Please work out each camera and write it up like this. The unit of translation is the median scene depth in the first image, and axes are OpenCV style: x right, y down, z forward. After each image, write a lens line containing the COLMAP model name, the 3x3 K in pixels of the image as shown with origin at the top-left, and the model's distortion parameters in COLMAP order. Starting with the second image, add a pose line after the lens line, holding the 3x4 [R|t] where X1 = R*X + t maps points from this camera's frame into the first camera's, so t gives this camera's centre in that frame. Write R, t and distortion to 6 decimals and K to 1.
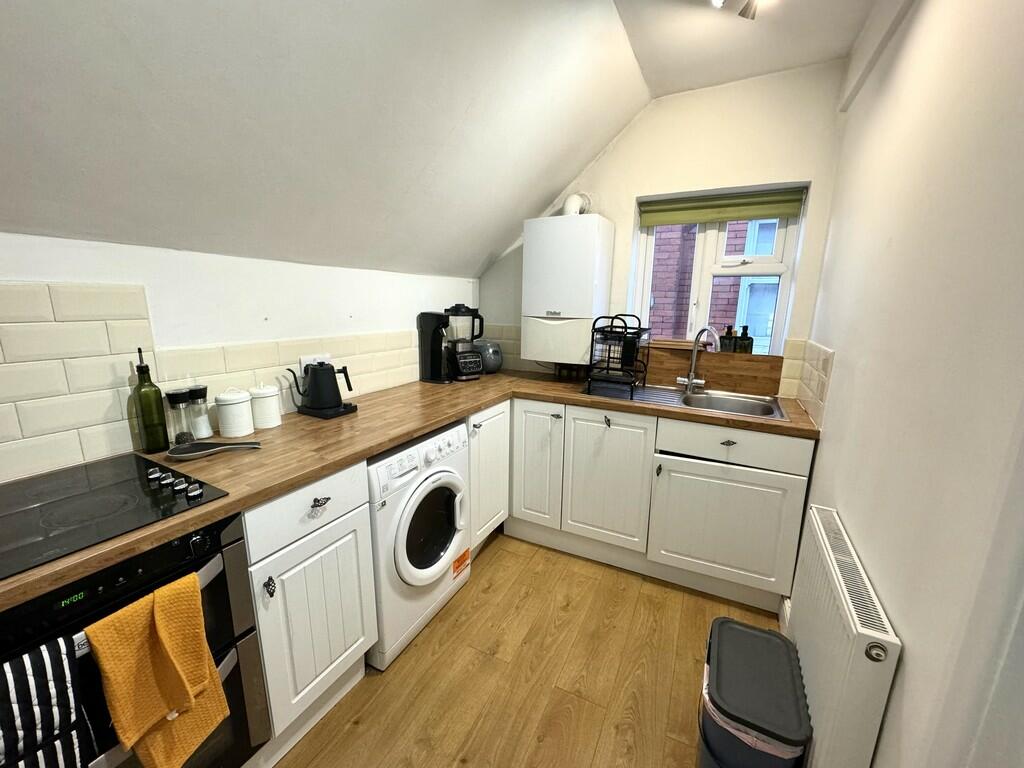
lens RADIAL K [[408.4, 0, 511.2], [0, 408.4, 386.1], [0, 0, 1]] dist [0.002736, 0.000095]
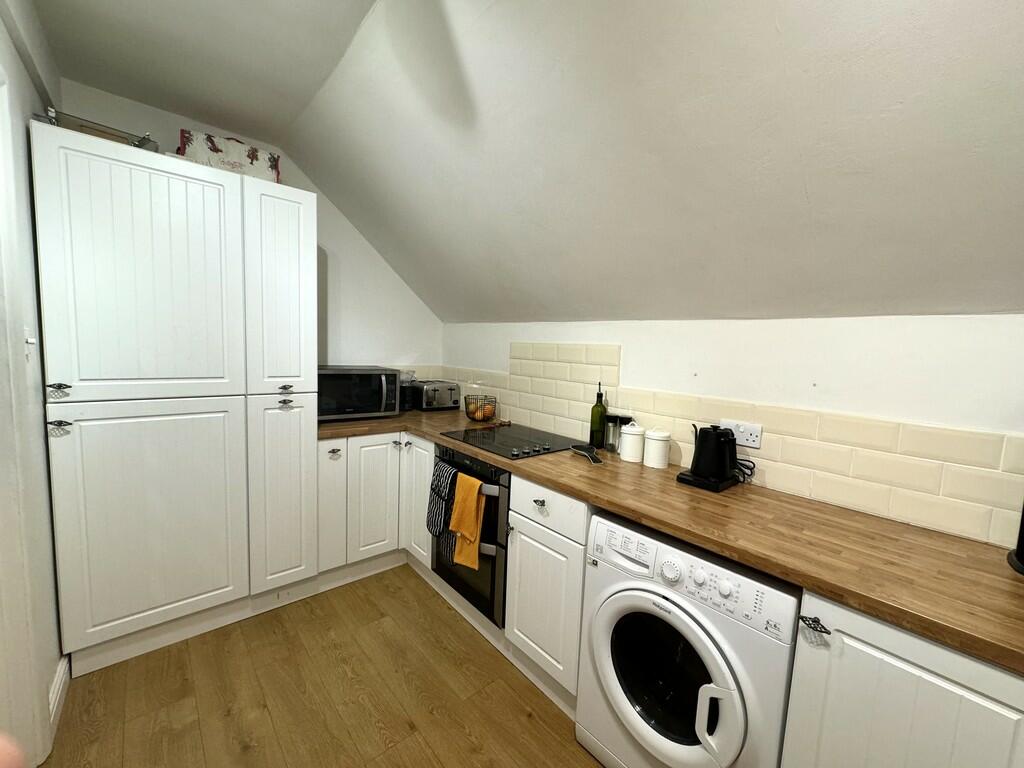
lens RADIAL K [[408.4, 0, 515.6], [0, 408.4, 383.5], [0, 0, 1]] dist [0.002736, 0.000095]
pose [[-0.354425, 0.050703, -0.933709, 0.645773], [-0.239902, 0.960177, 0.143205, -0.211794], [0.903787, 0.274754, -0.328147, 1.083736]]
